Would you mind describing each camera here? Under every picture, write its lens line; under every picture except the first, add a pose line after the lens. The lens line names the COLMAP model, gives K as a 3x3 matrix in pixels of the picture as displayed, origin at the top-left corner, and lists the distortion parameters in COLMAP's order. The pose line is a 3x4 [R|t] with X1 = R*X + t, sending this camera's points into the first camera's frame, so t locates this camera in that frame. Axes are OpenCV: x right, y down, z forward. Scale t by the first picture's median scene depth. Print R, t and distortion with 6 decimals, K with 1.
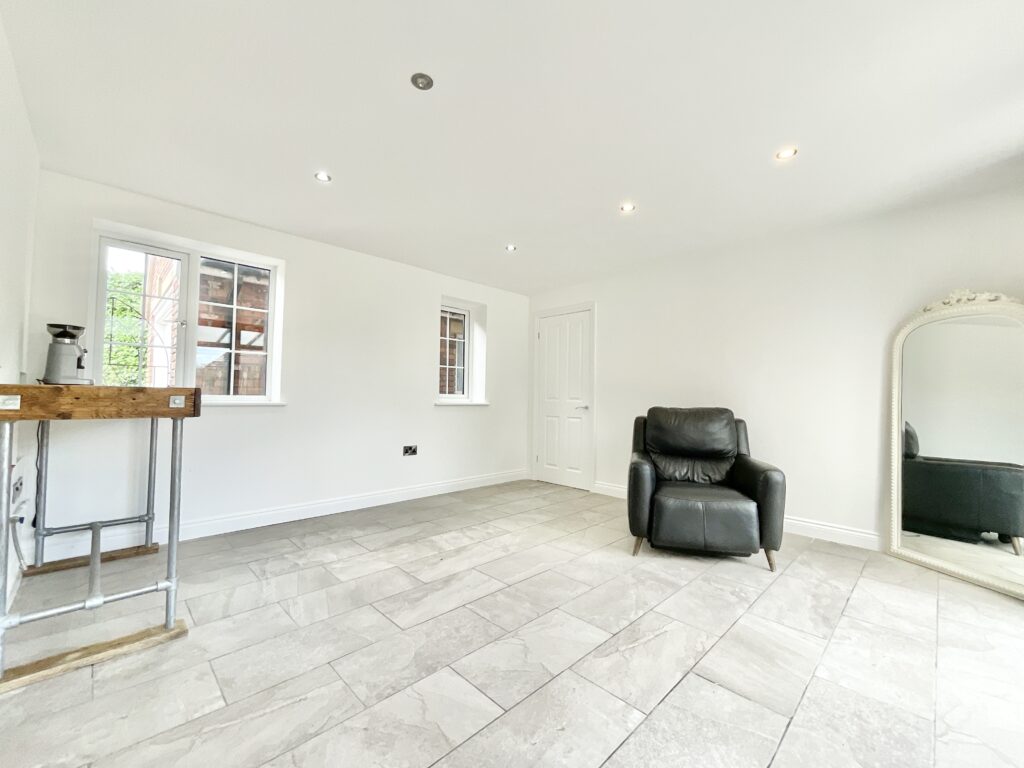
lens RADIAL K [[416.8, 0, 510.4], [0, 416.8, 387.0], [0, 0, 1]] dist [0.000043, -0.000508]
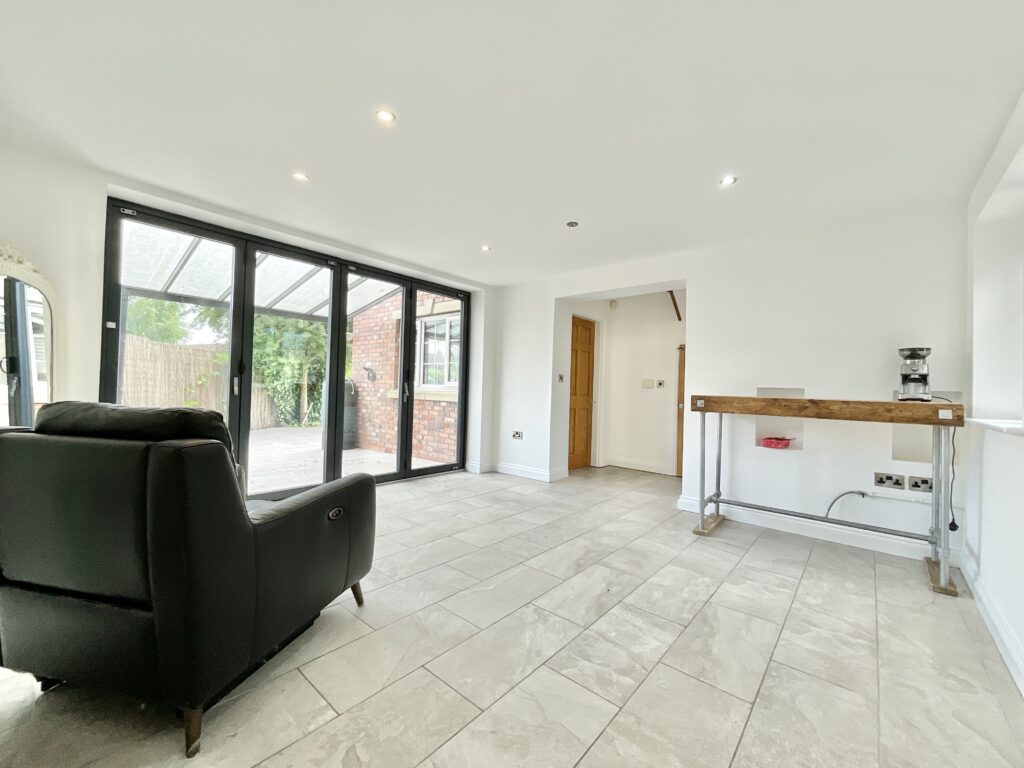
lens RADIAL K [[416.8, 0, 508.9], [0, 416.8, 385.8], [0, 0, 1]] dist [0.000043, -0.000508]
pose [[-0.995651, -0.043279, -0.082493, 0.134585], [-0.040414, 0.998531, -0.036081, 0.043366], [0.083934, -0.032591, -0.995938, 2.012961]]
